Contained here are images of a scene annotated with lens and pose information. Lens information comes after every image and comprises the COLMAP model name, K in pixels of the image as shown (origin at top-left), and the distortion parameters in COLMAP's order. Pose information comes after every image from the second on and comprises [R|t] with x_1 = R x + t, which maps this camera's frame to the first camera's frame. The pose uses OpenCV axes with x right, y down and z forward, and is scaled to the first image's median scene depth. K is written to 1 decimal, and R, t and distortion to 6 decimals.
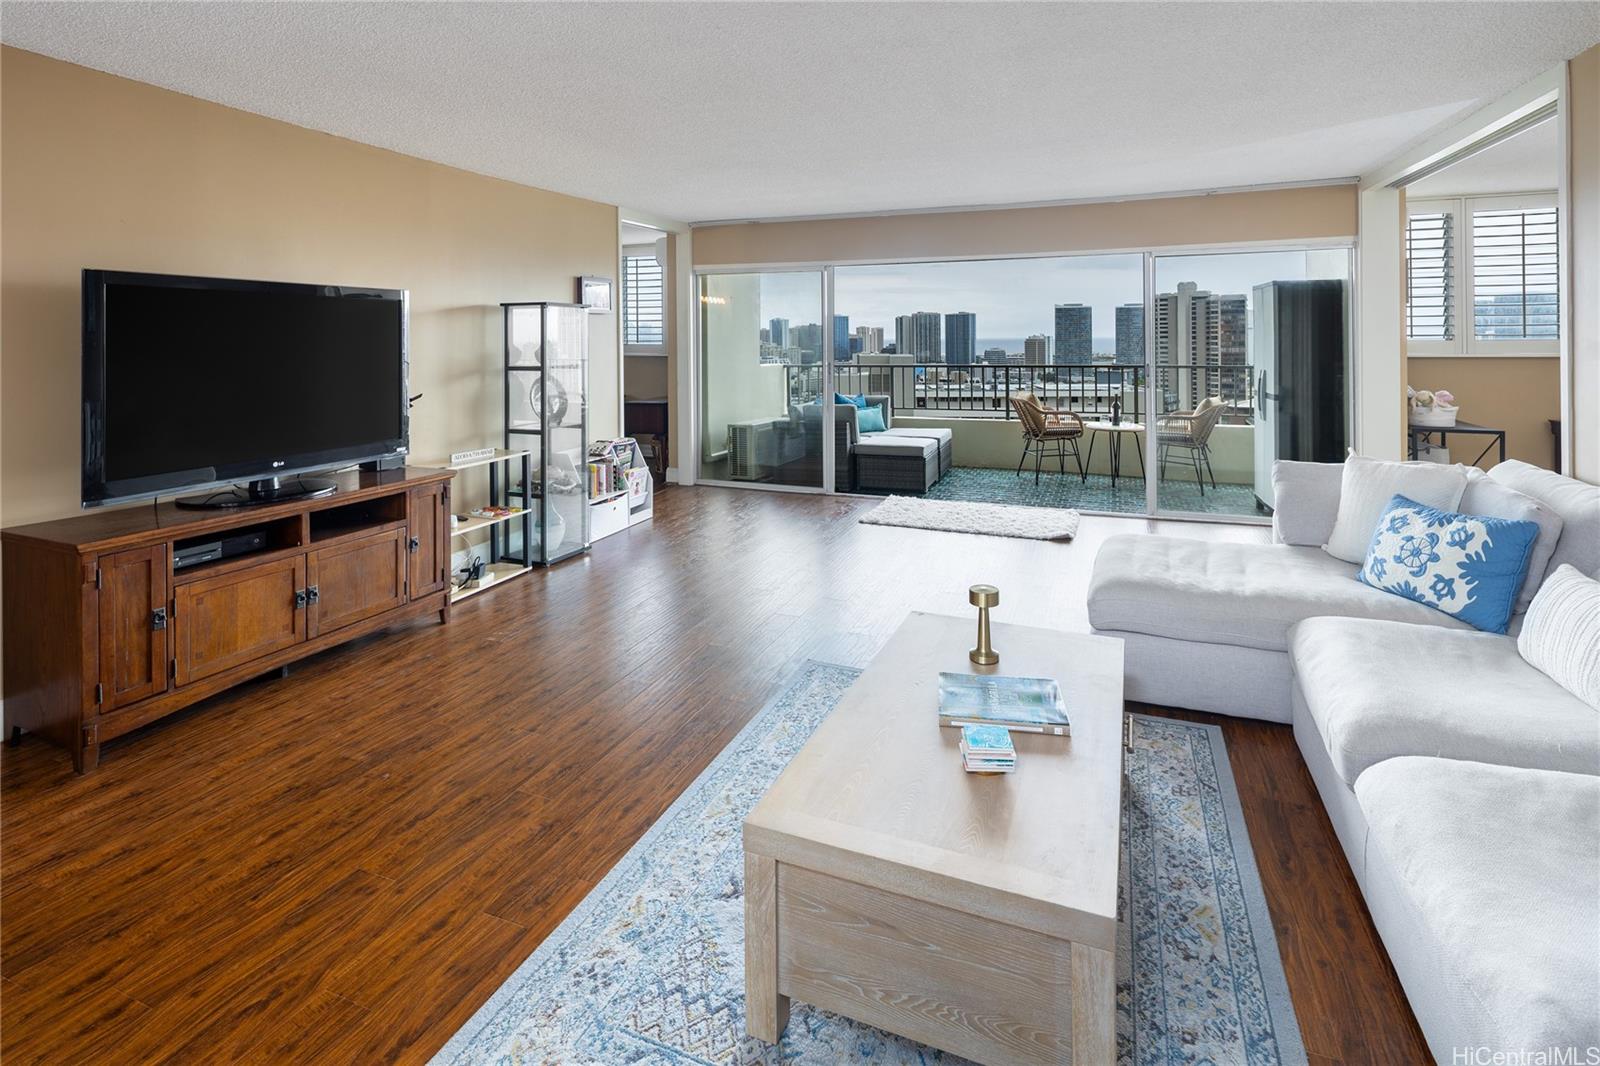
lens RADIAL K [[764.9, 0, 797.3], [0, 764.9, 515.8], [0, 0, 1]] dist [-0.002885, 0.000033]
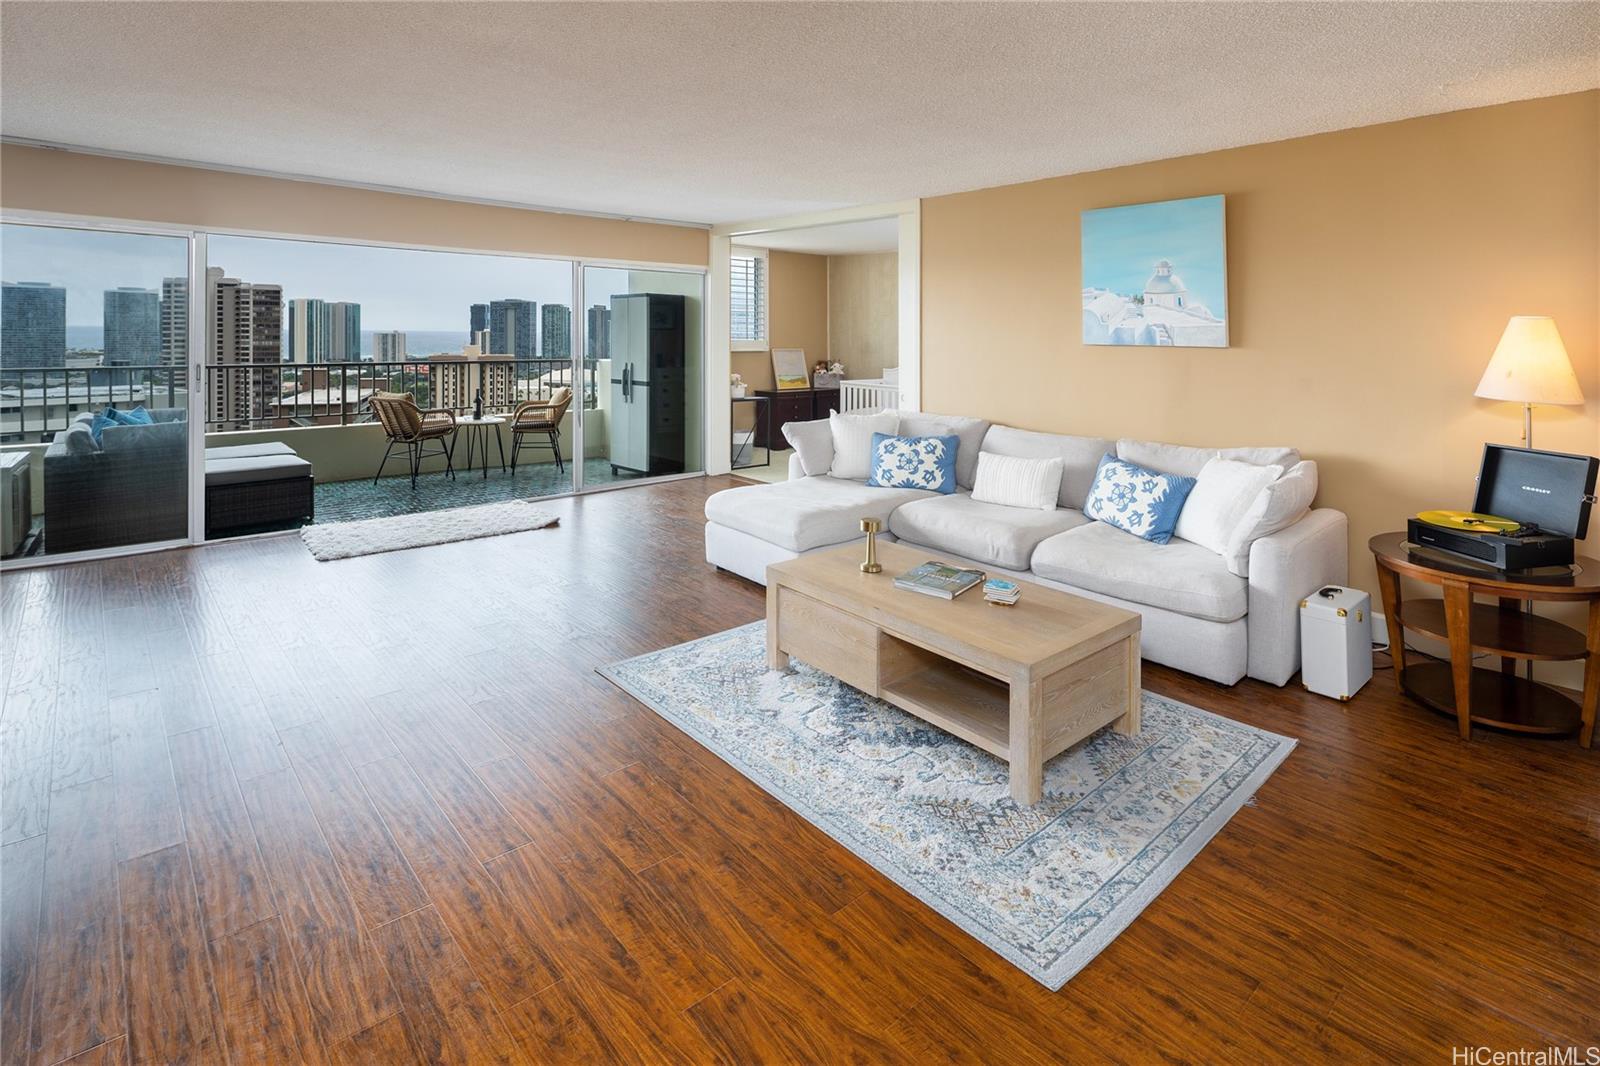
lens RADIAL K [[775.7, 0, 790.7], [0, 775.7, 531.8], [0, 0, 1]] dist [0.000042, 0.000334]
pose [[0.446875, -0.208710, 0.869910, -1.008653], [0.187799, 0.972623, 0.136880, -0.100161], [-0.874662, 0.102199, 0.473836, 0.424069]]
